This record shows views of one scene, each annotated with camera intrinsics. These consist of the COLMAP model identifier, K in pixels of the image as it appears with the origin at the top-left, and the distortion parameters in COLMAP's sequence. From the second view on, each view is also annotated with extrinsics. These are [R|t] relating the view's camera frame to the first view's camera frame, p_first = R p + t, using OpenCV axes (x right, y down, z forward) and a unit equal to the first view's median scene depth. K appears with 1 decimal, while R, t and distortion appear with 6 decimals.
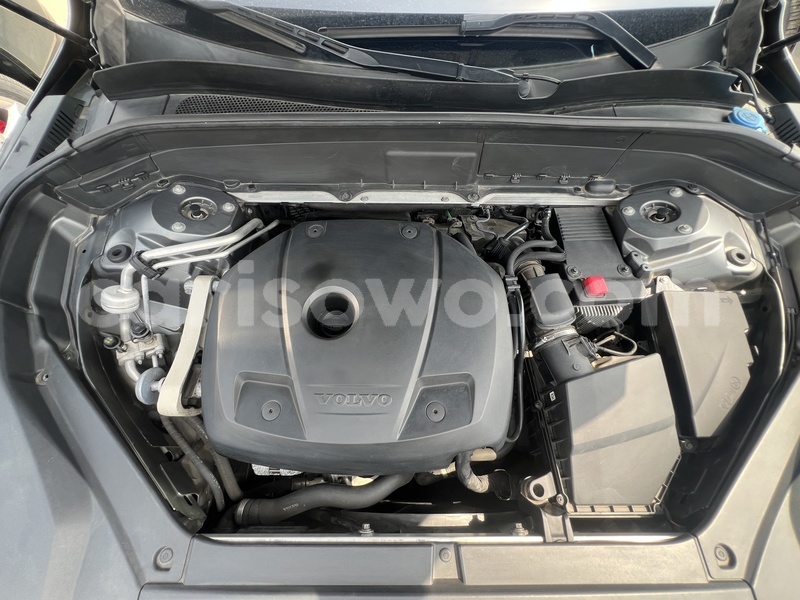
lens RADIAL K [[324.4, 0, 400.0], [0, 324.4, 300.0], [0, 0, 1]] dist [-0.000468, -0.000057]
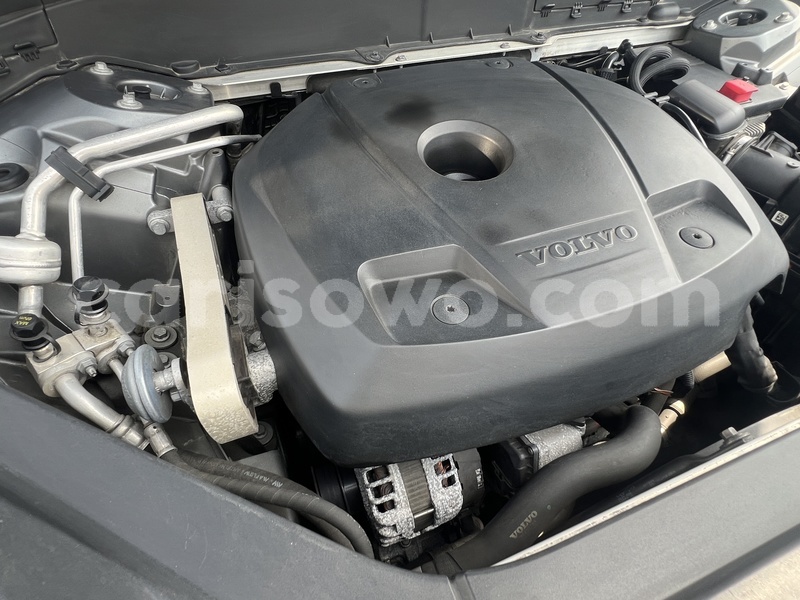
lens RADIAL K [[408.9, 0, 400.0], [0, 408.9, 300.0], [0, 0, 1]] dist [-0.002773, -0.000370]
pose [[0.932596, -0.261568, 0.248691, -0.490986], [0.304871, 0.939712, -0.154902, 0.314079], [-0.193181, 0.220280, 0.956116, 0.314931]]
